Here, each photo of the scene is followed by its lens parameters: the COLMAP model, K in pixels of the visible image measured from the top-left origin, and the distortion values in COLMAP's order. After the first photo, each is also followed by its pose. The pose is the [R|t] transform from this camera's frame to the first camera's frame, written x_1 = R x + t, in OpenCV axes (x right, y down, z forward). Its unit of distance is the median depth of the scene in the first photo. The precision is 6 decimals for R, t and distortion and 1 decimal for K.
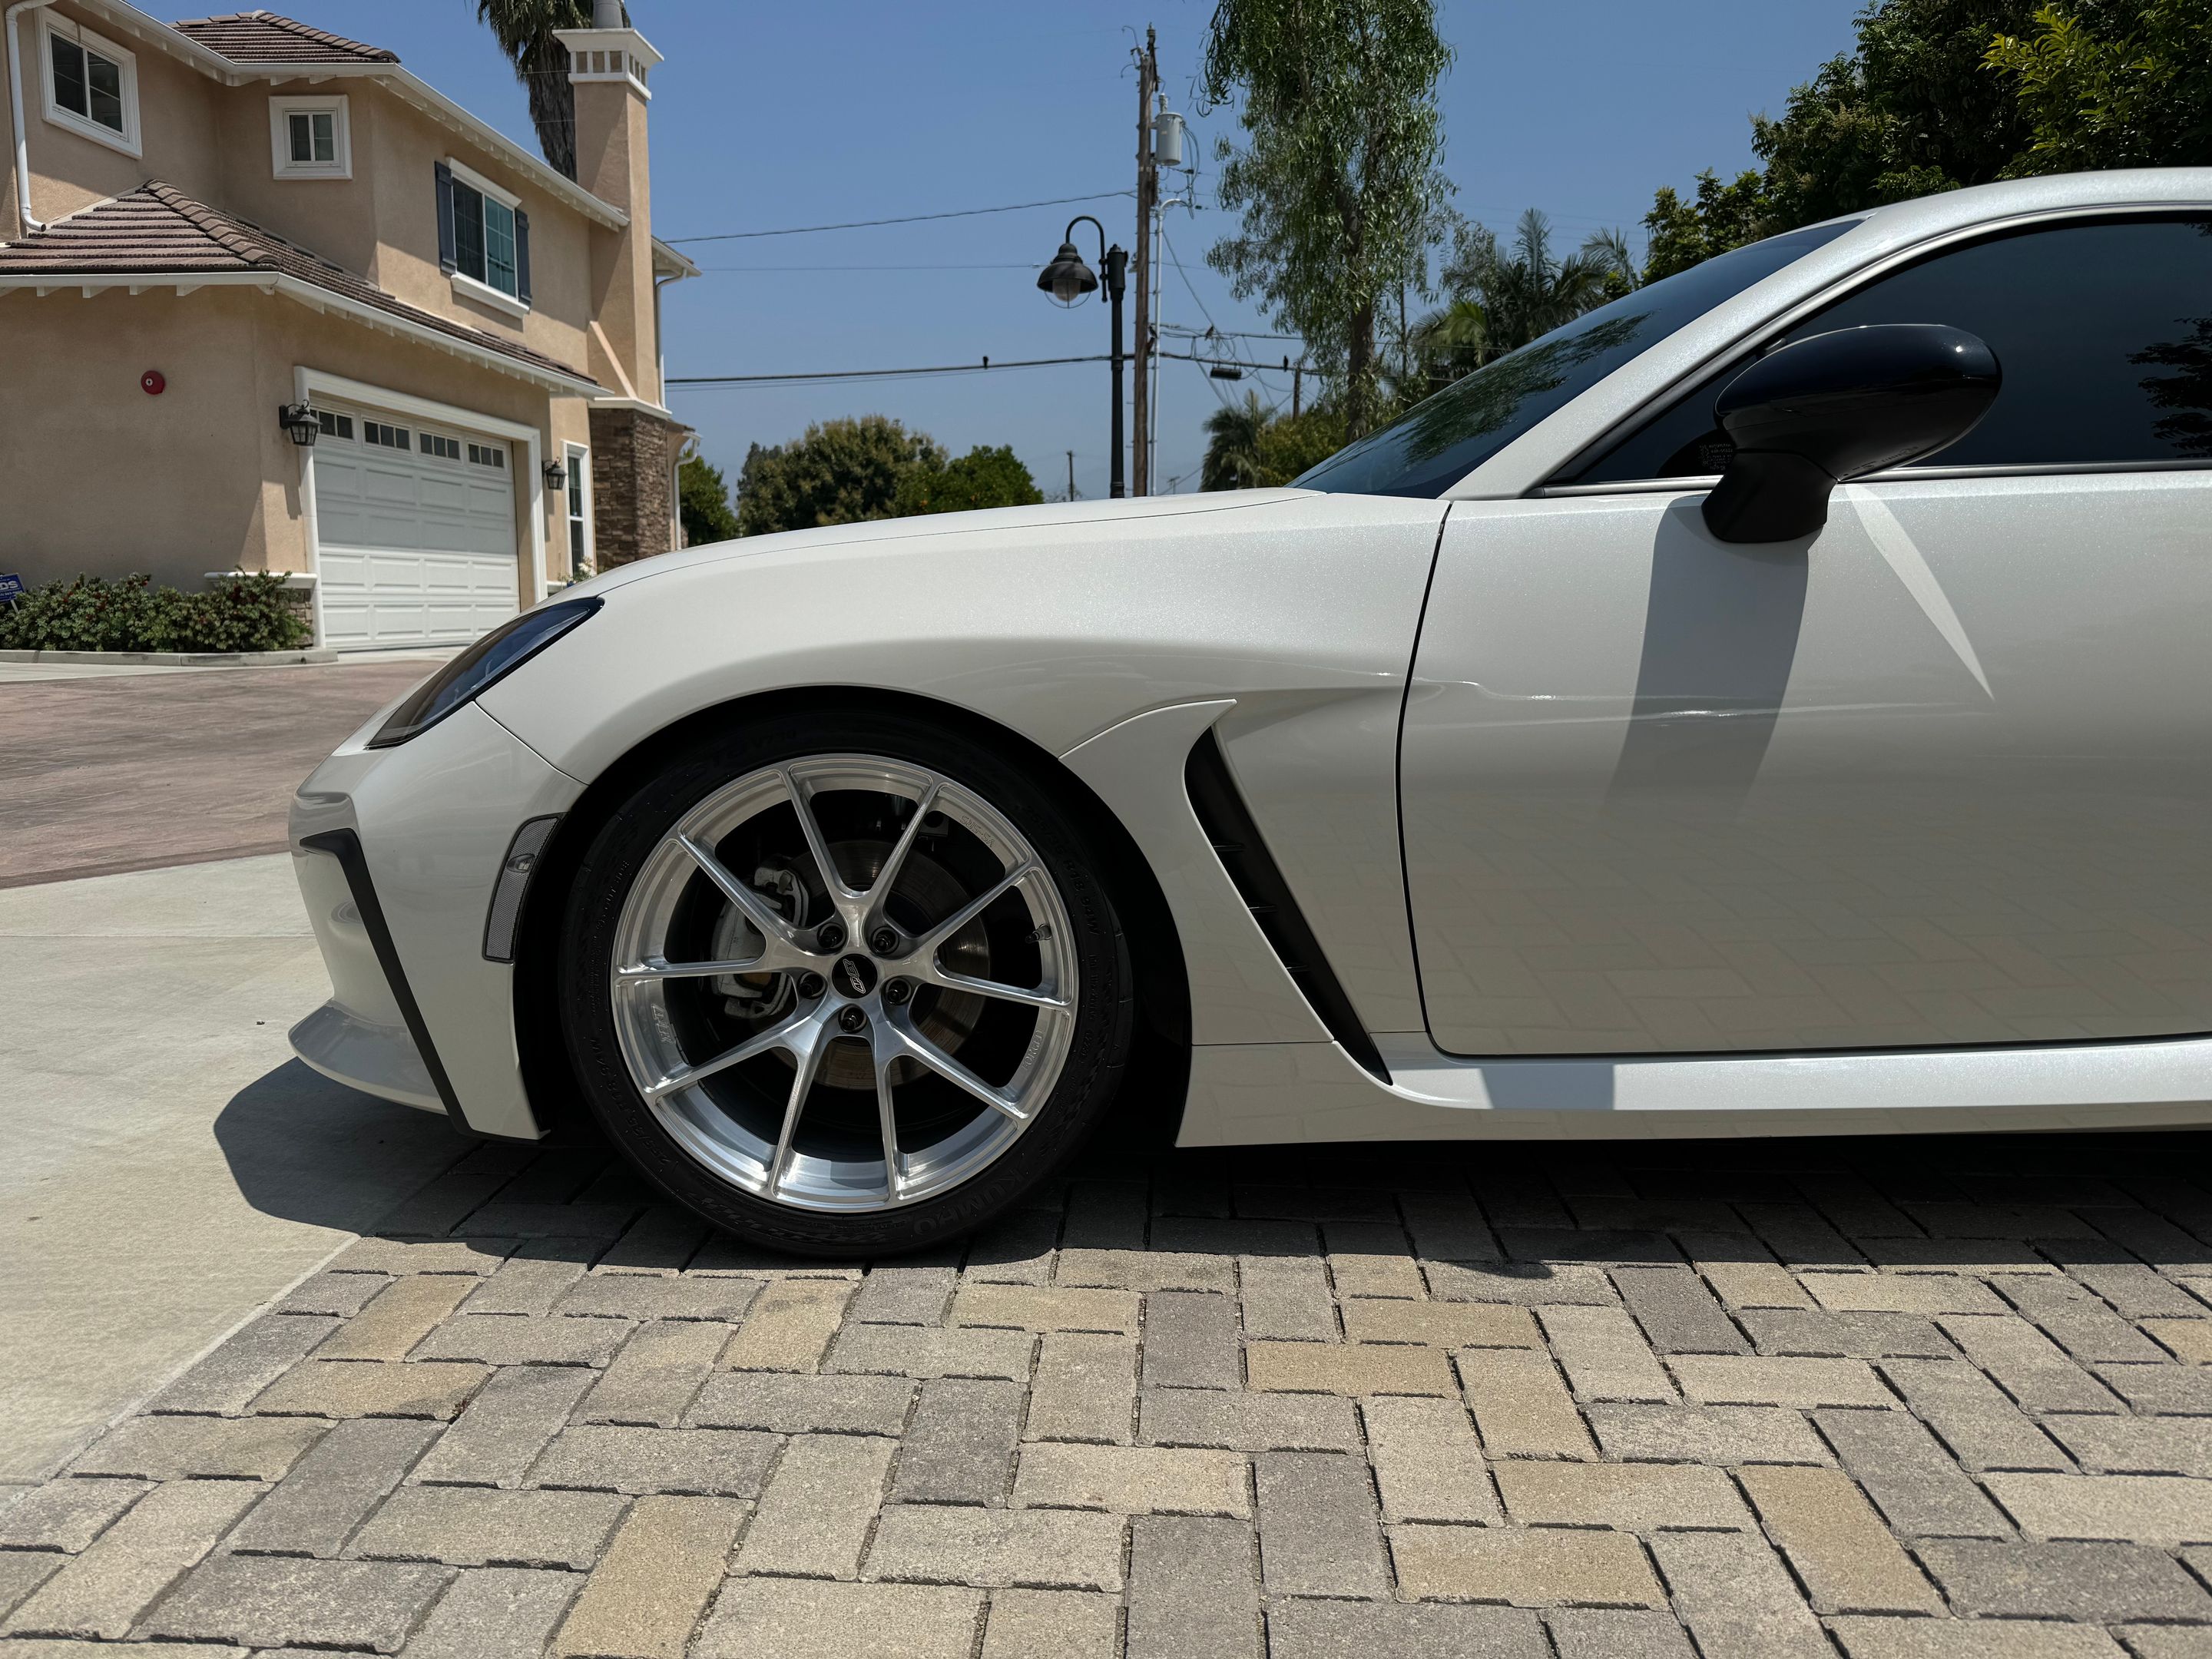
lens RADIAL K [[1567.7, 0, 1139.0], [0, 1567.7, 844.7], [0, 0, 1]] dist [-0.006480, -0.001792]
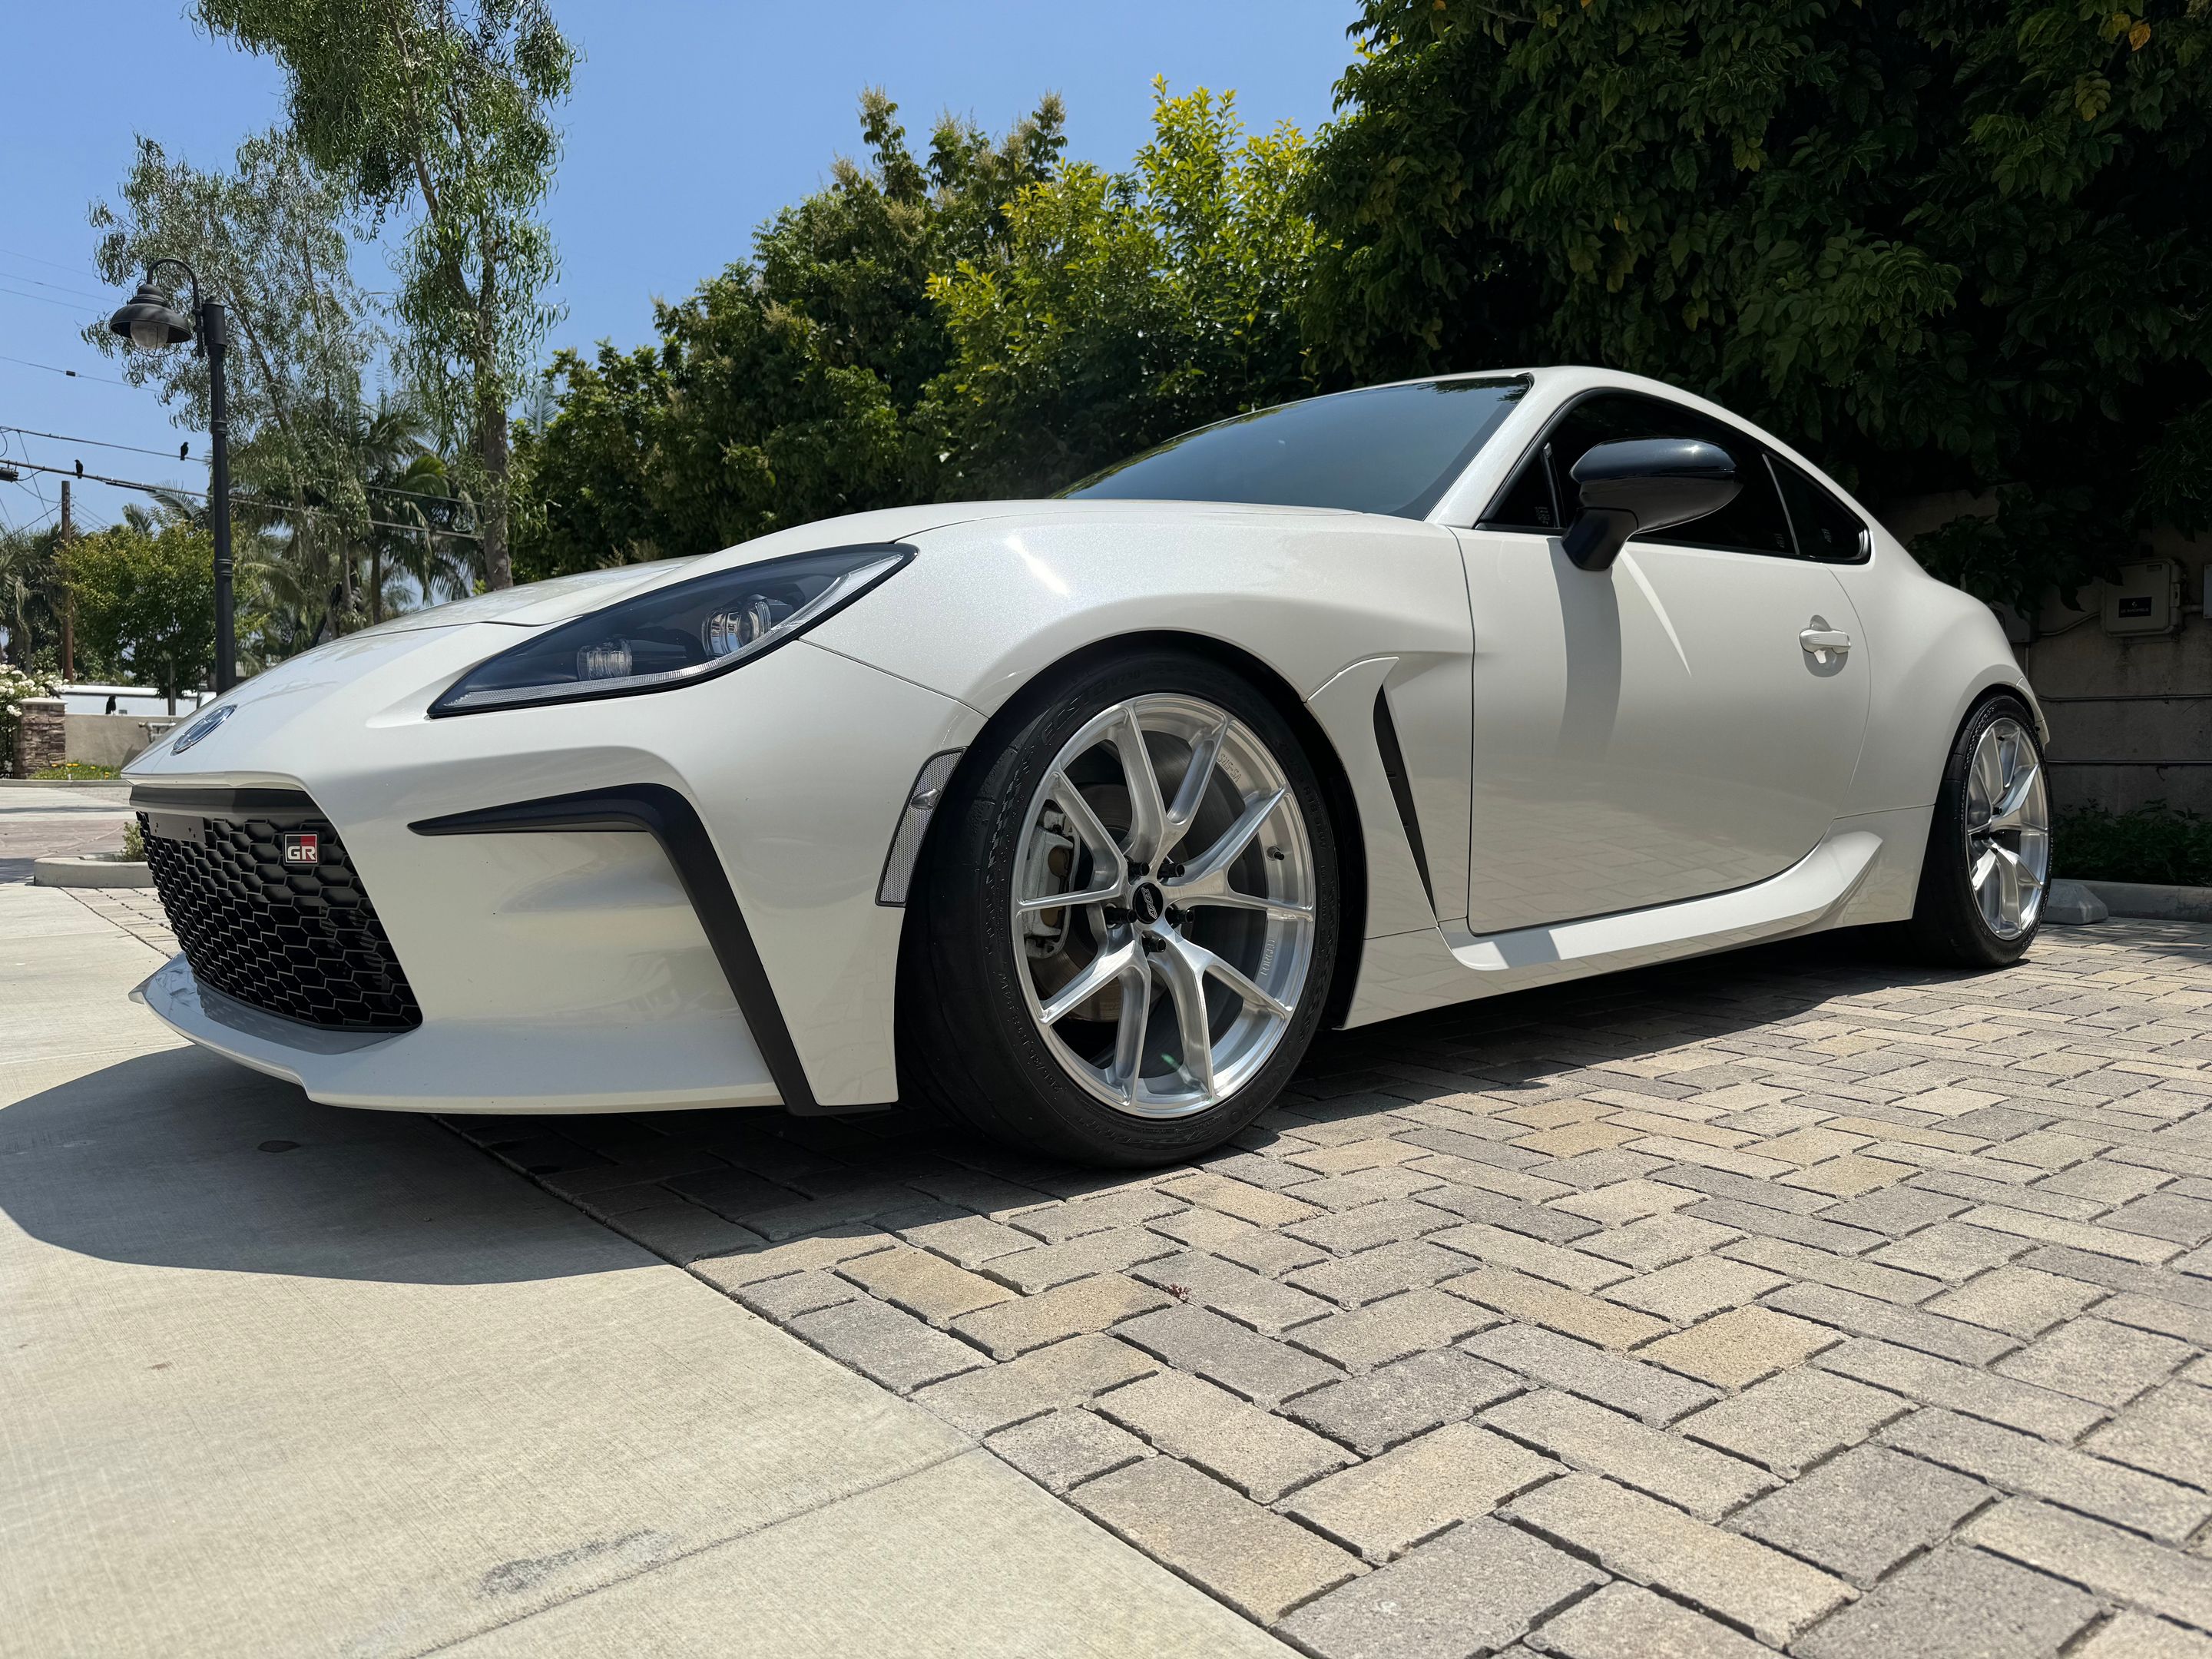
lens RADIAL K [[1544.8, 0, 1114.4], [0, 1544.8, 828.0], [0, 0, 1]] dist [0.064159, -0.086552]
pose [[0.744517, -0.030766, 0.666894, -0.119029], [0.103525, 0.992174, -0.069803, 0.013587], [-0.659527, 0.121010, 0.741876, 0.026325]]
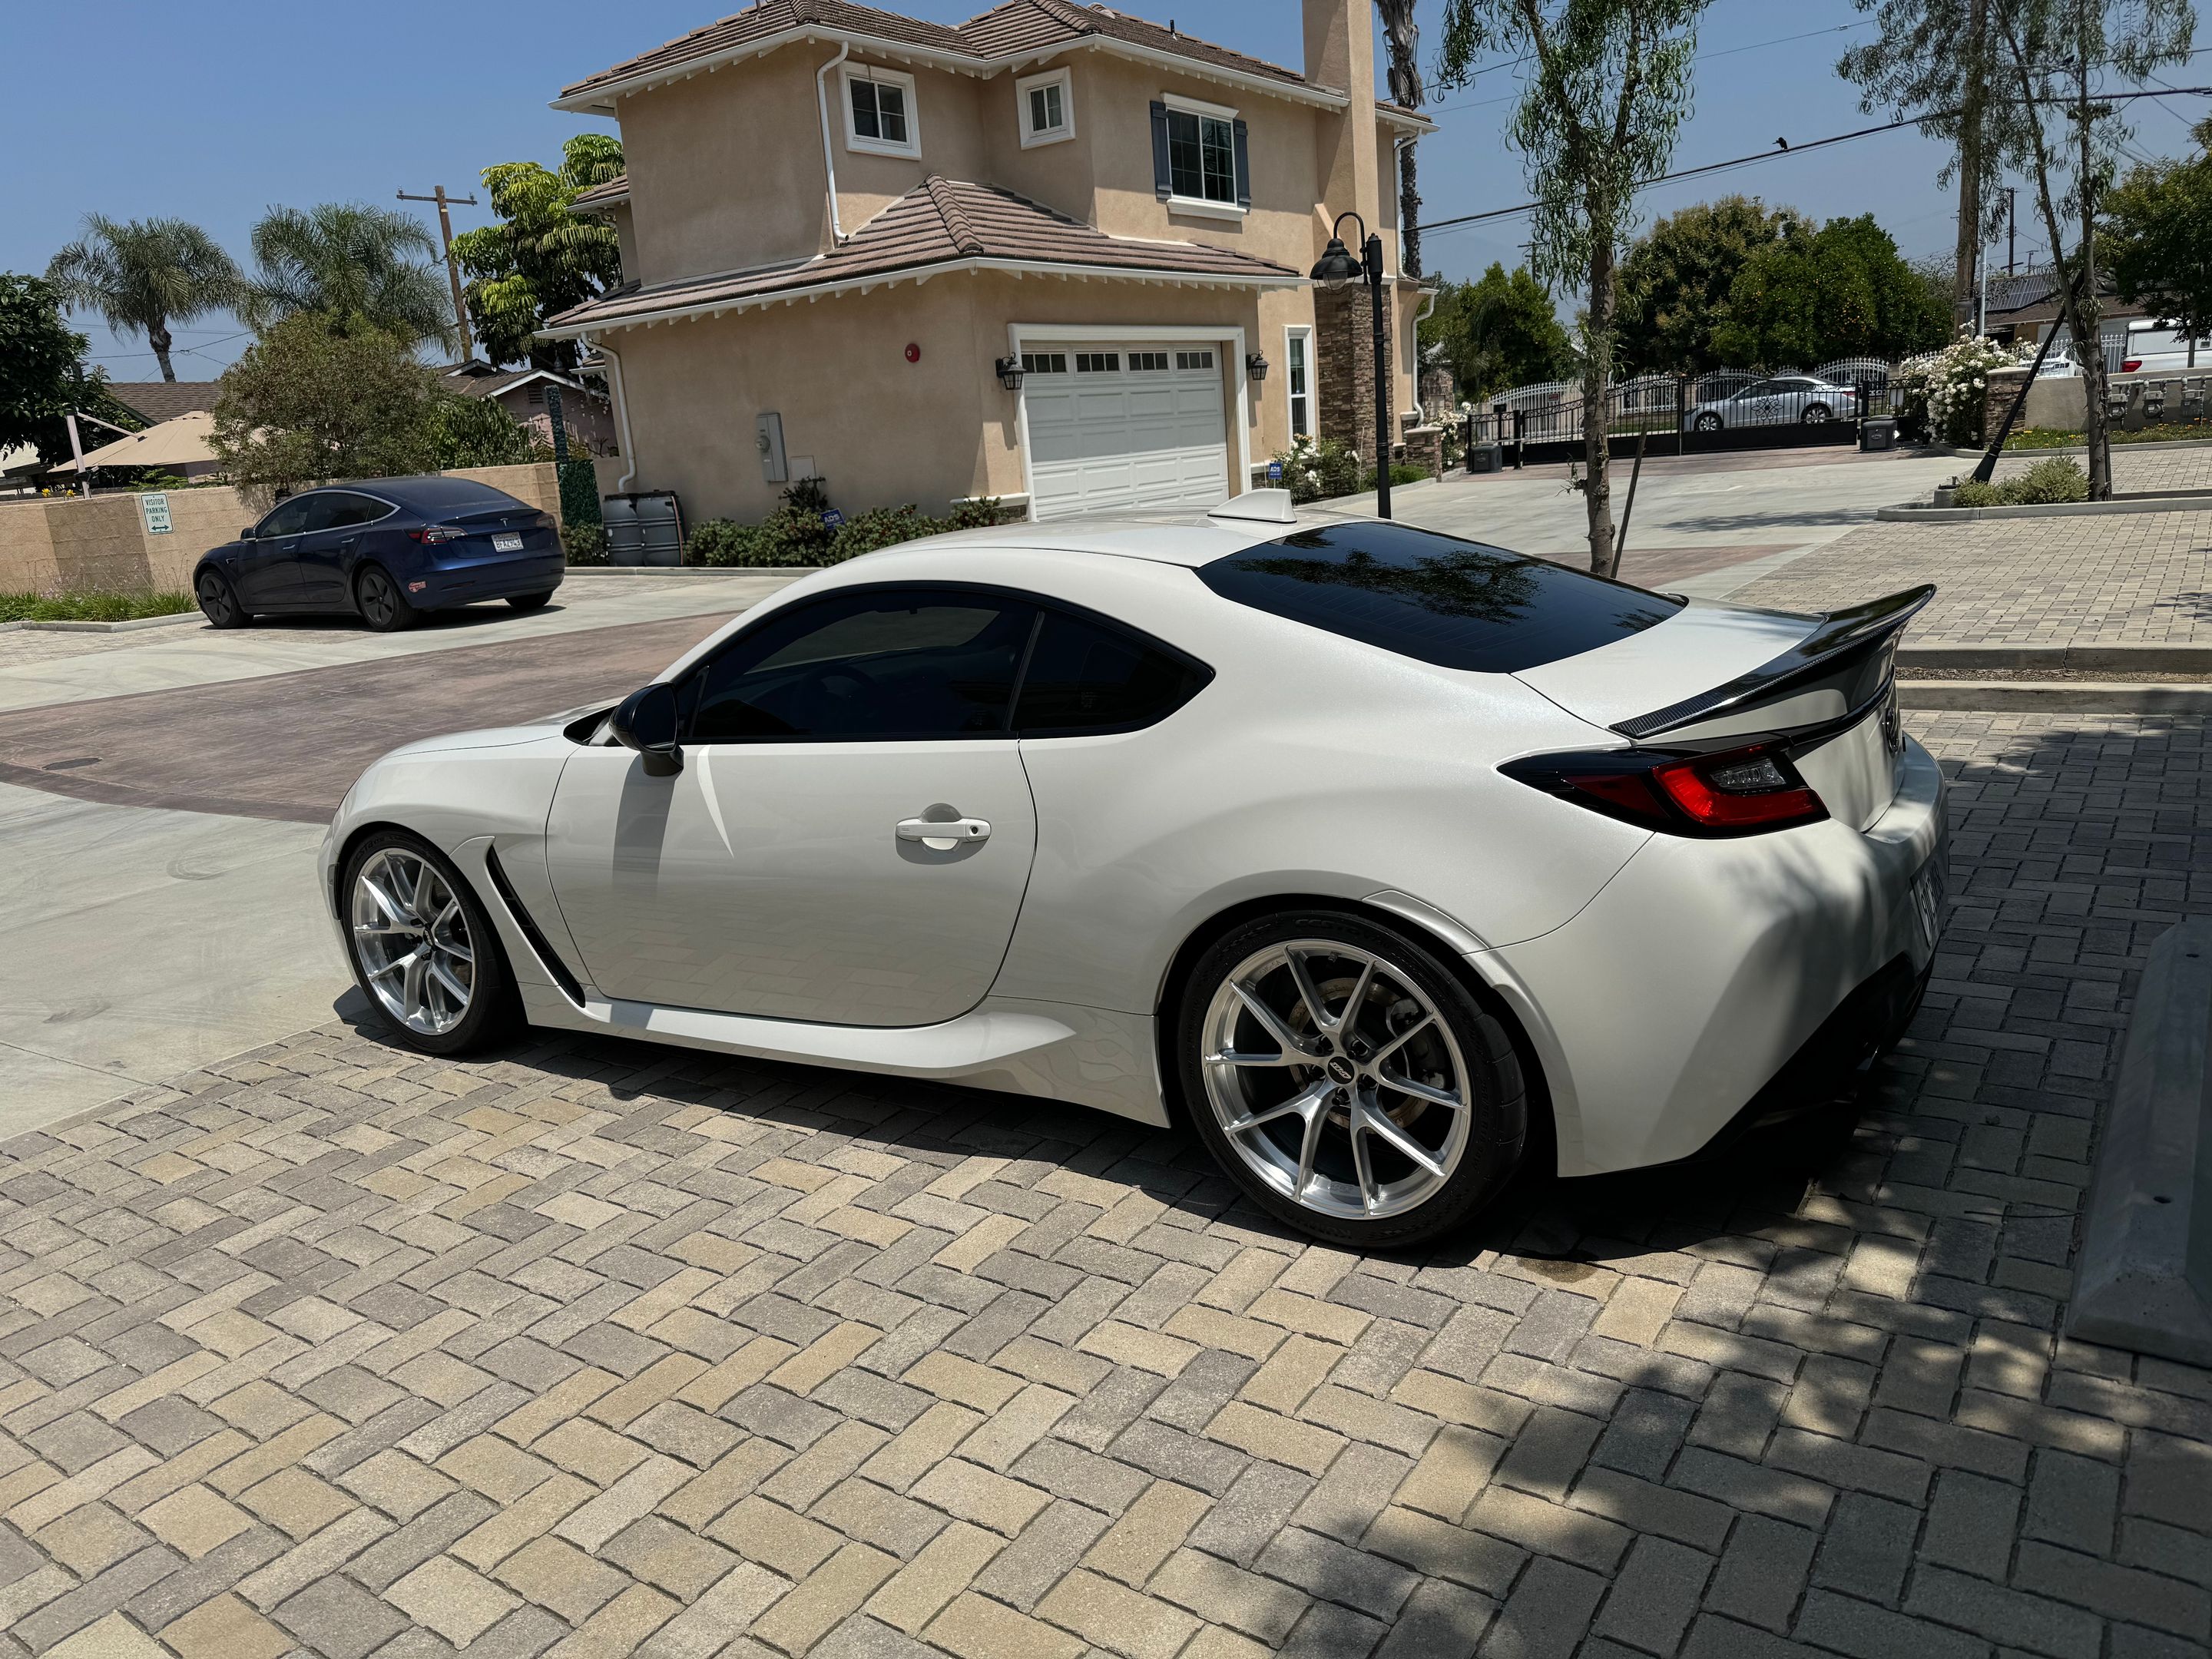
lens RADIAL K [[1554.3, 0, 1162.8], [0, 1554.3, 818.7], [0, 0, 1]] dist [0.194327, -0.346700]
pose [[0.851505, 0.052926, -0.521668, 0.258118], [0.004159, 0.994180, 0.107654, -0.044738], [0.524329, -0.093837, 0.846329, -0.057446]]
